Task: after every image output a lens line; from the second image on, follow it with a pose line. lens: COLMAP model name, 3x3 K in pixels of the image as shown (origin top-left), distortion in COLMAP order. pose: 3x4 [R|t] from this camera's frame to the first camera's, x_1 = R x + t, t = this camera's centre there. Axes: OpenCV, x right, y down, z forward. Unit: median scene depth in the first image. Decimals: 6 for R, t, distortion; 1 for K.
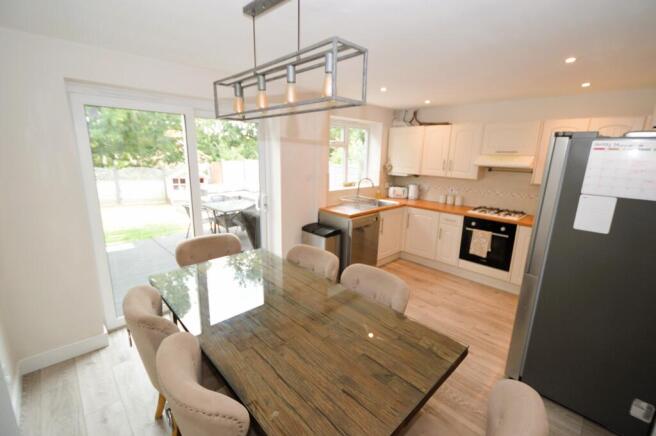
lens RADIAL K [[289.6, 0, 326.6], [0, 289.6, 218.8], [0, 0, 1]] dist [0.001027, -0.000107]
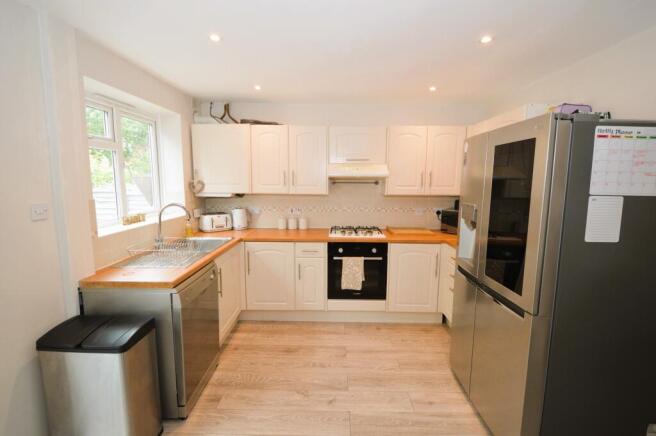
lens RADIAL K [[300.2, 0, 328.3], [0, 300.2, 214.5], [0, 0, 1]] dist [-0.009648, -0.000590]
pose [[0.698475, -0.104411, 0.707977, -0.068300], [0.170278, 0.985134, -0.022707, -0.059601], [-0.695081, 0.136413, 0.705871, 0.410617]]
